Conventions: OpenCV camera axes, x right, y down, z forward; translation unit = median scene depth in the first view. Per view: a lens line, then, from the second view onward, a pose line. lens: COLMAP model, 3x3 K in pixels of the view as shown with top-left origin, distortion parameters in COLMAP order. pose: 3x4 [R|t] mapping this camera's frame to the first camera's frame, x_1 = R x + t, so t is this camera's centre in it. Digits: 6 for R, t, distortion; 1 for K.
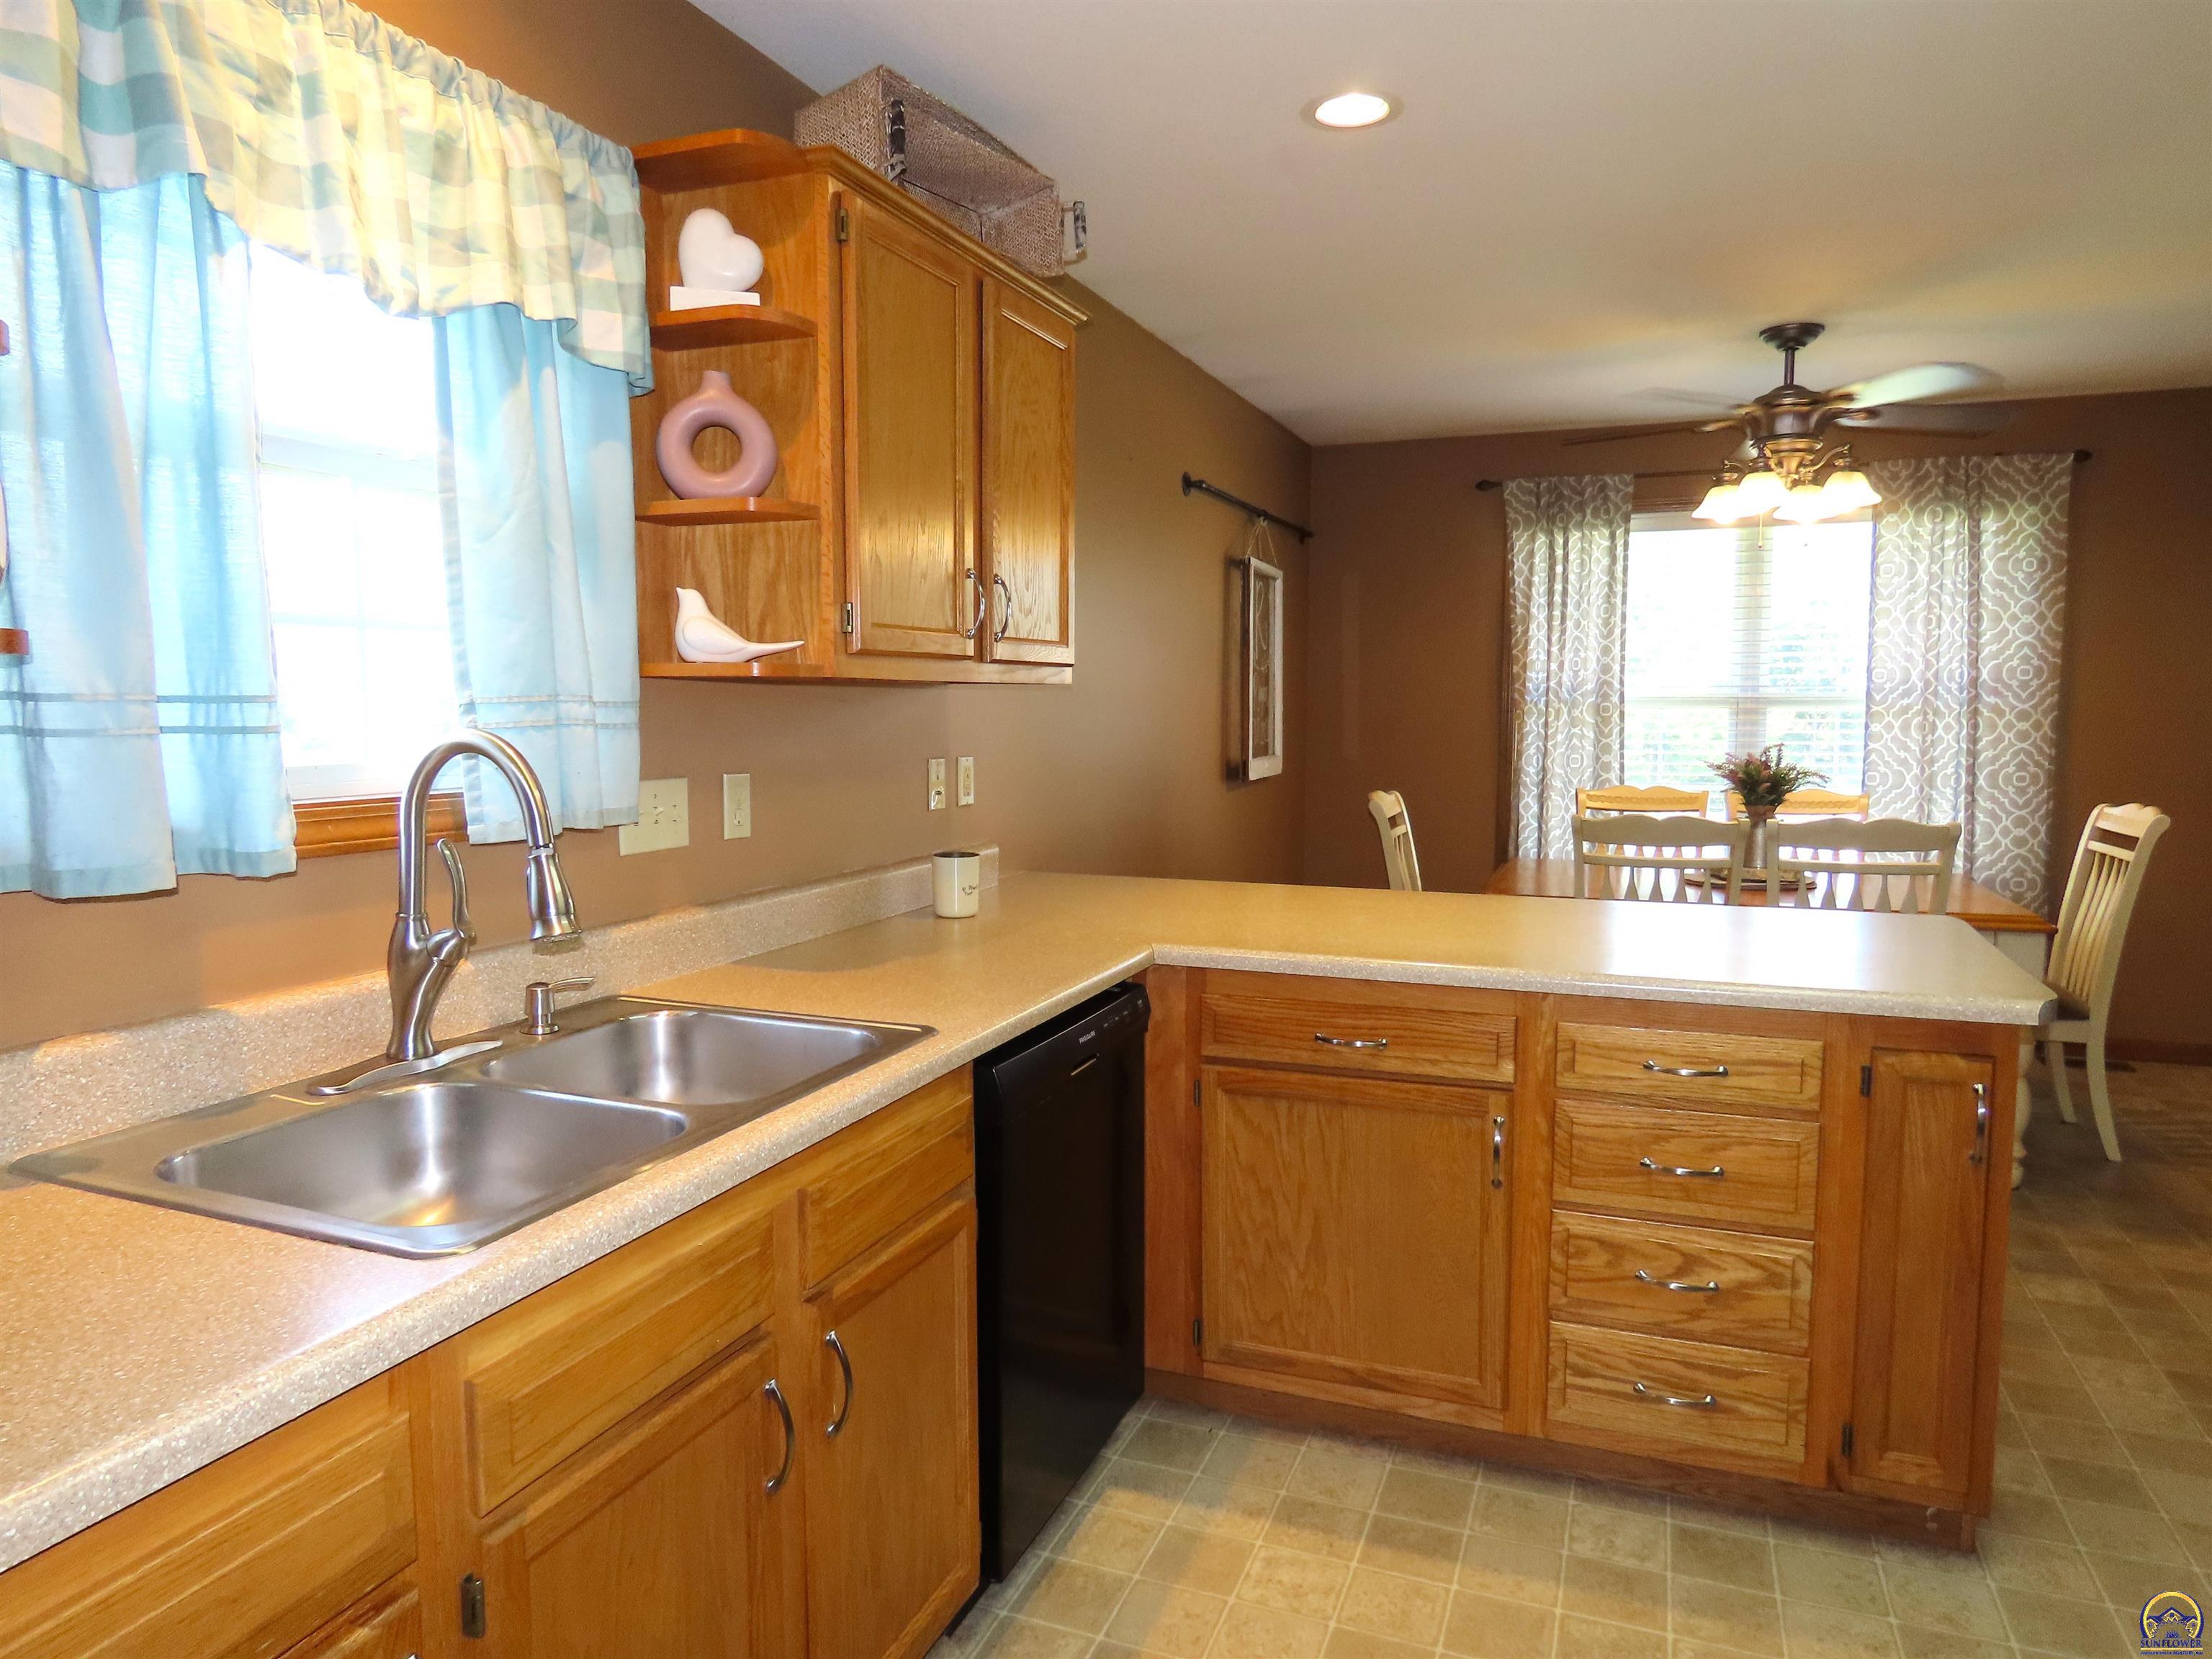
lens RADIAL K [[1388.5, 0, 1116.1], [0, 1388.5, 830.5], [0, 0, 1]] dist [-0.003861, -0.005303]
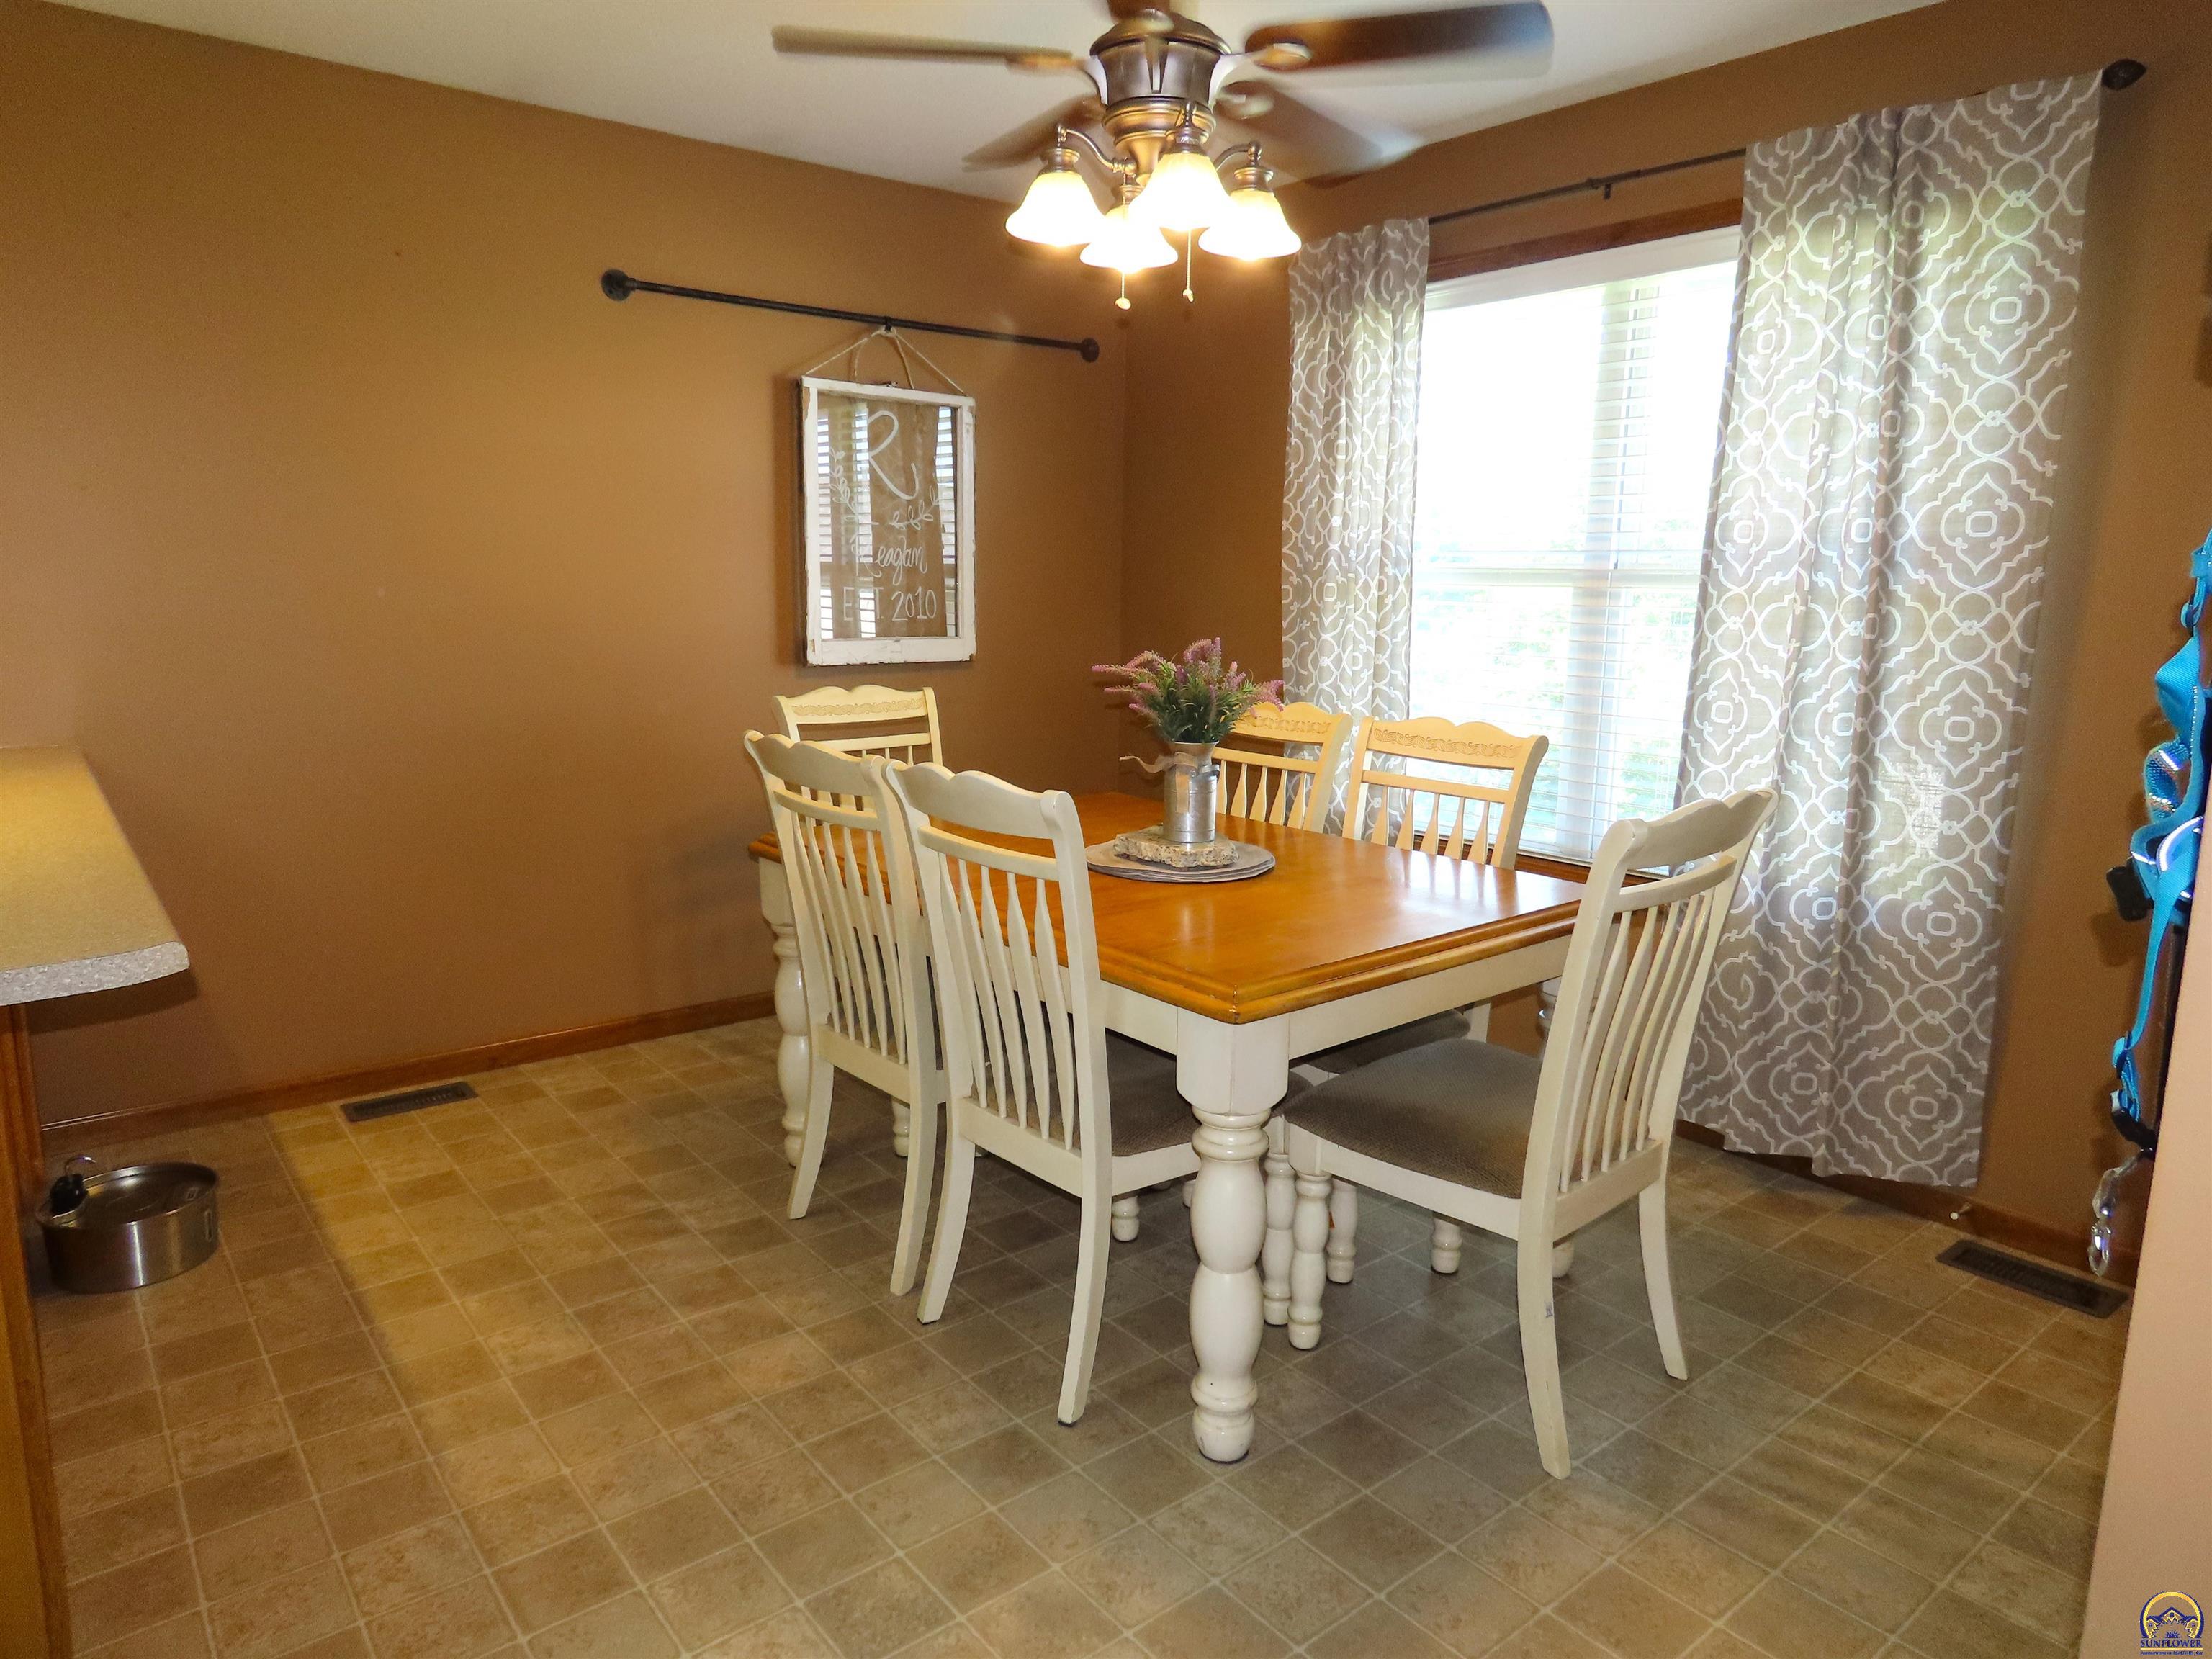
lens RADIAL K [[1388.5, 0, 1104.6], [0, 1388.5, 836.9], [0, 0, 1]] dist [-0.003861, -0.005303]
pose [[0.868103, 0.105979, -0.484938, 0.634136], [-0.063166, 0.992586, 0.103844, -0.030471], [0.492348, -0.059516, 0.868361, 0.376567]]
